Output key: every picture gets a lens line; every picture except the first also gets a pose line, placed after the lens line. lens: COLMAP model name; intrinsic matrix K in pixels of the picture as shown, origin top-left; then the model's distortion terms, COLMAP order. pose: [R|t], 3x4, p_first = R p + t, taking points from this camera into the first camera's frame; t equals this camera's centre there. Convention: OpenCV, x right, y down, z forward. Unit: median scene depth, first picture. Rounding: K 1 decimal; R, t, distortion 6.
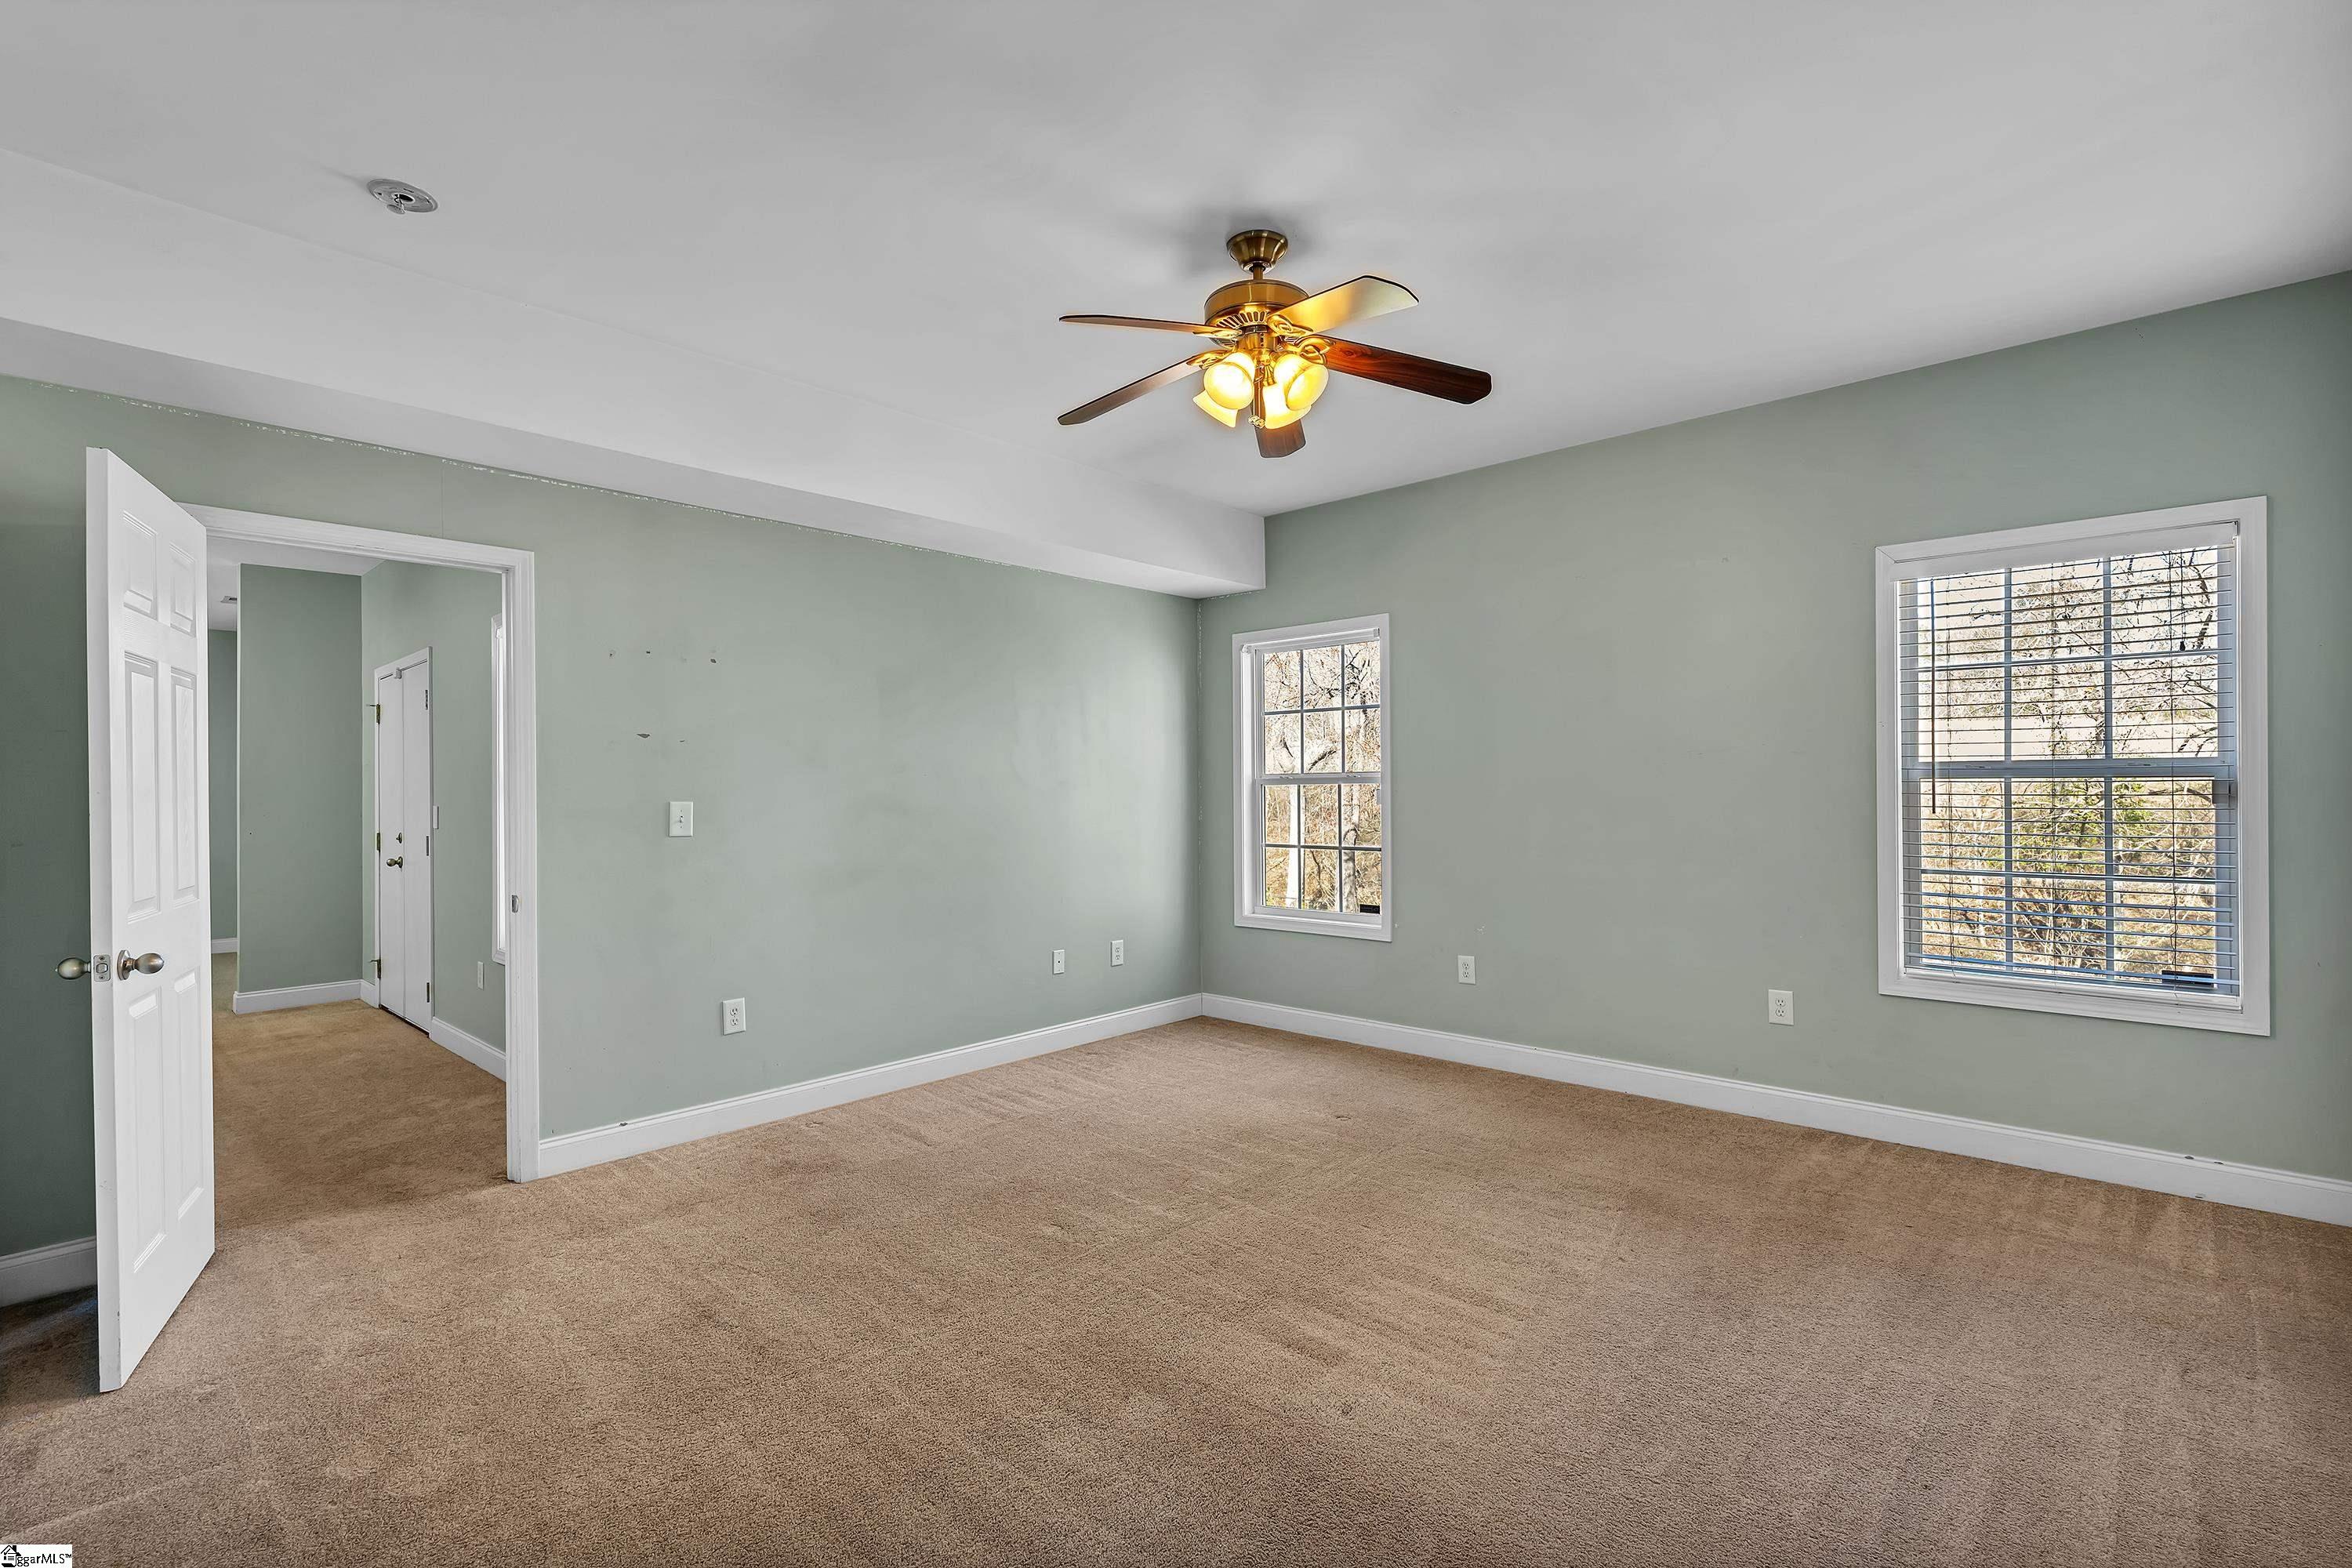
lens RADIAL K [[1135.0, 0, 1160.4], [0, 1135.0, 785.5], [0, 0, 1]] dist [-0.001480, -0.001783]
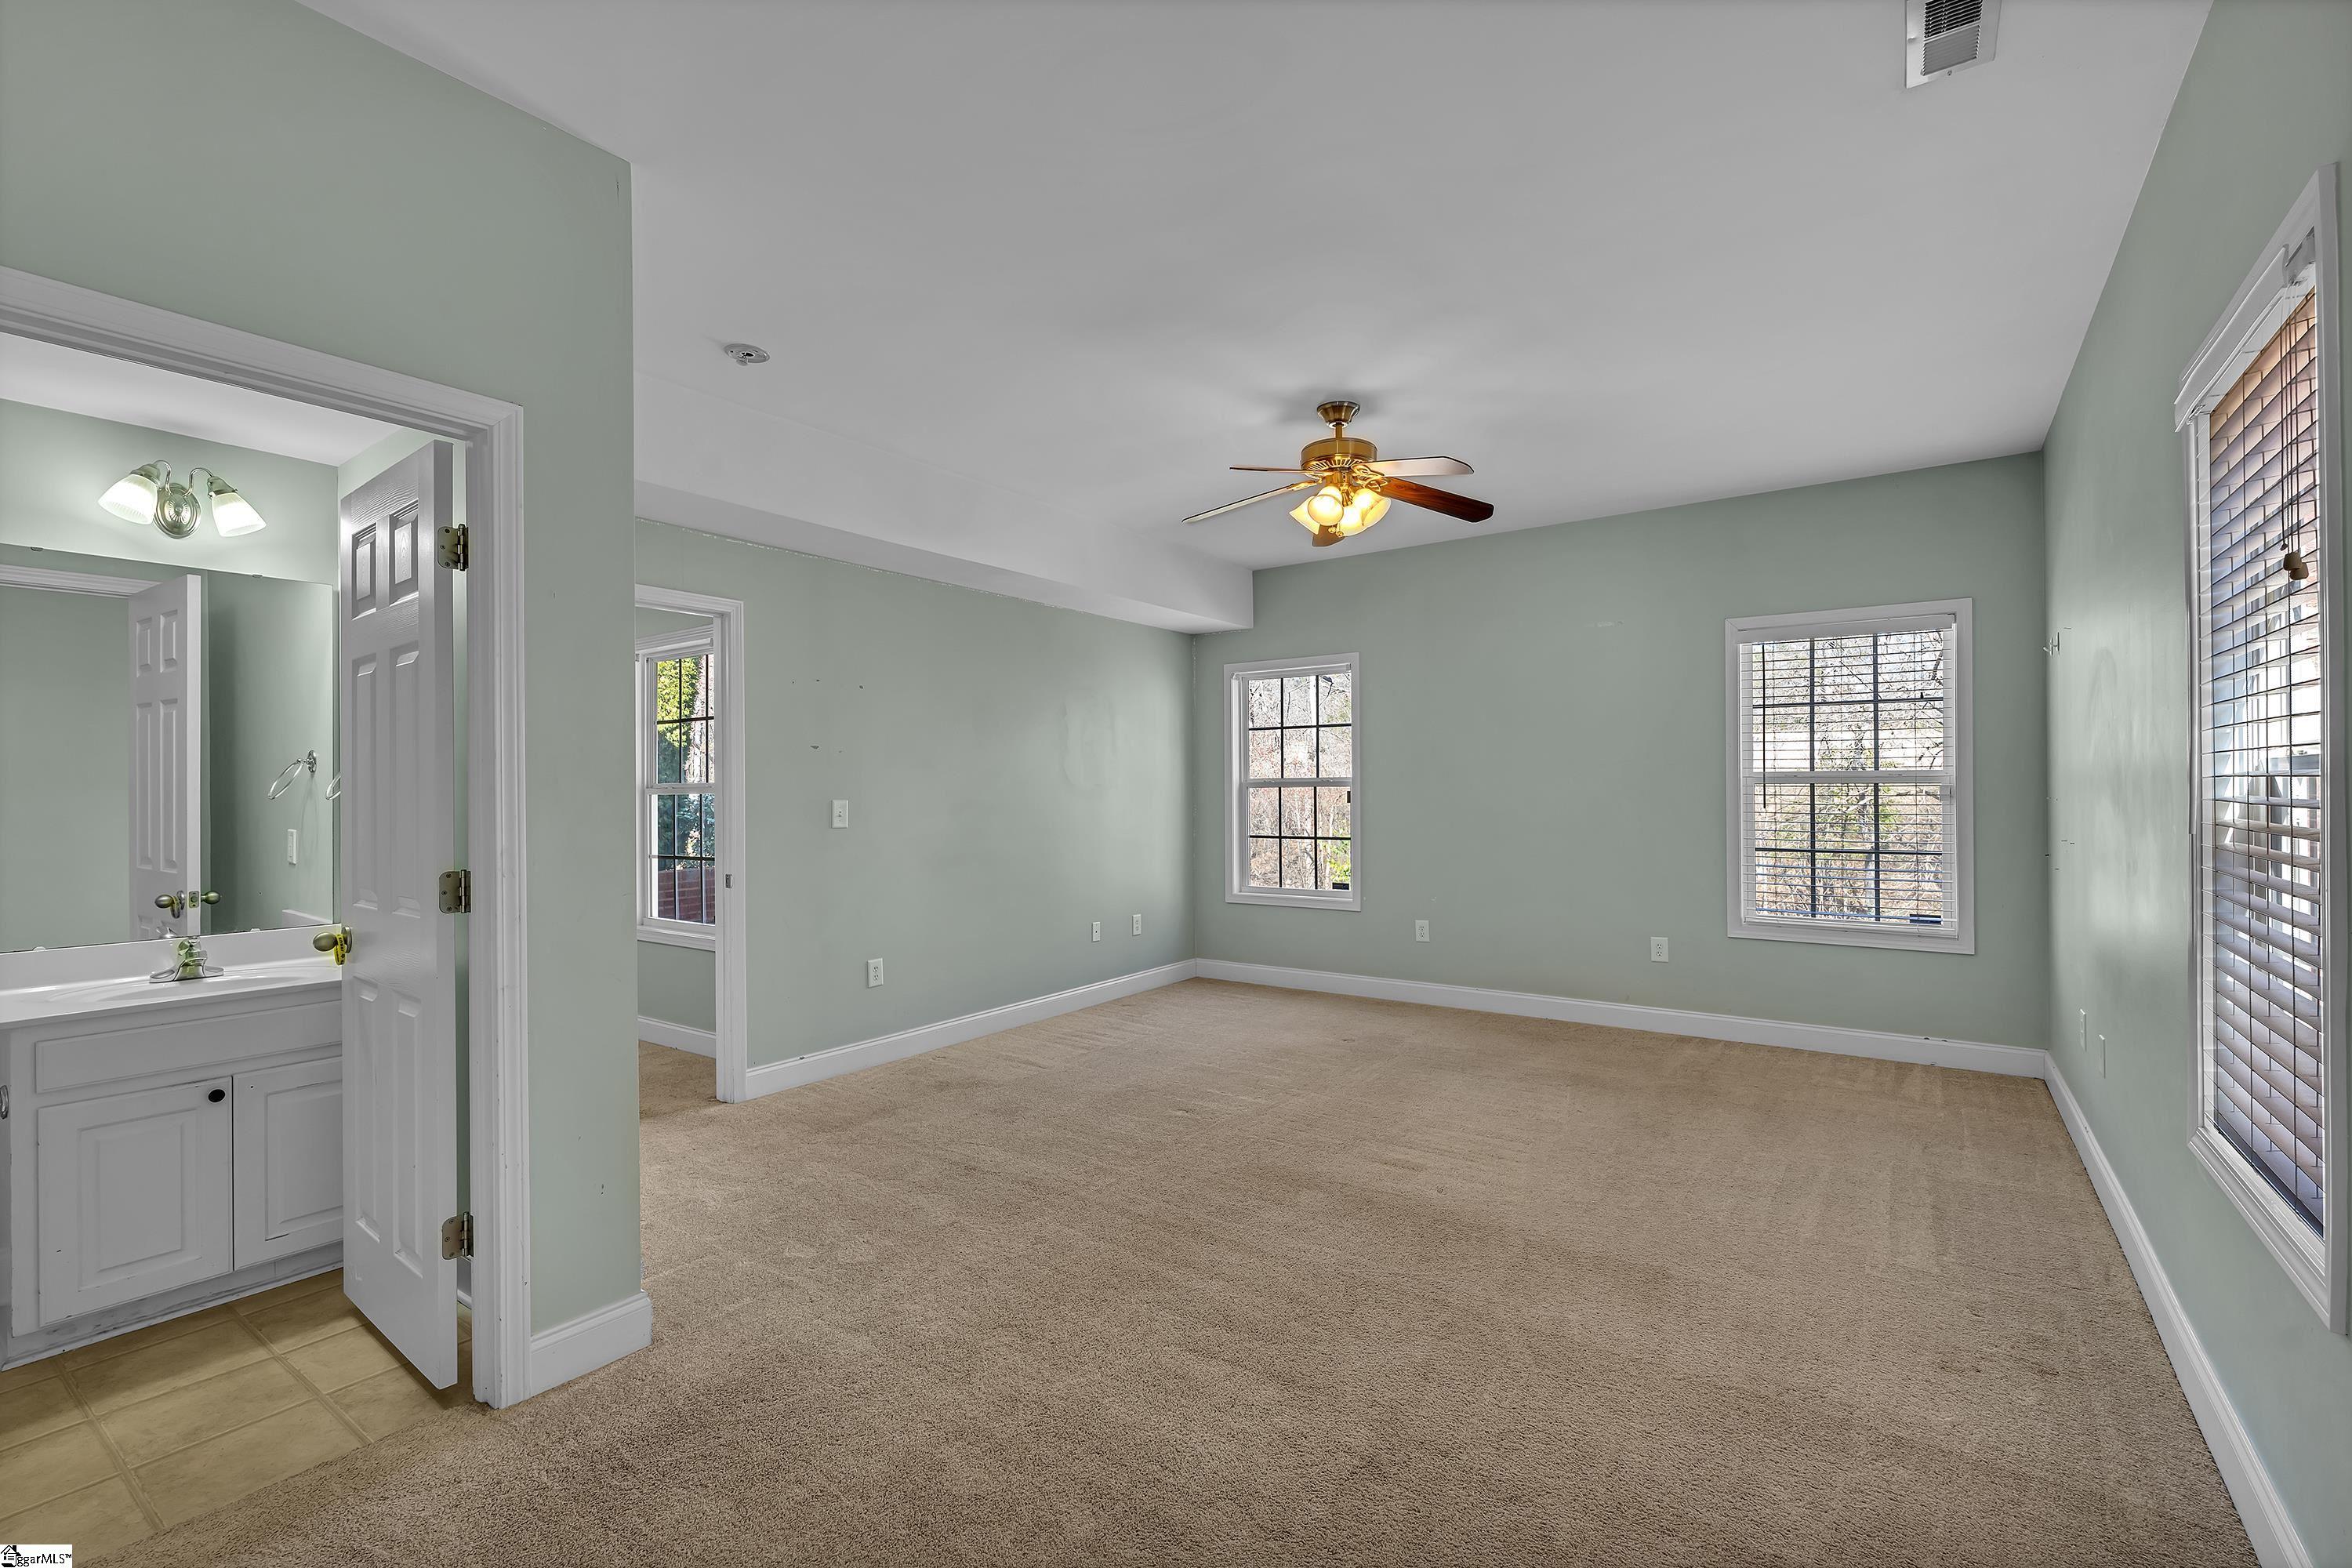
lens RADIAL K [[1078.6, 0, 1187.2], [0, 1078.6, 782.2], [0, 0, 1]] dist [-0.003429, 0.000204]
pose [[0.990652, 0.002670, 0.136388, -0.227753], [-0.002041, 0.999987, -0.004750, -0.000681], [-0.136399, 0.004427, 0.990644, -0.249490]]
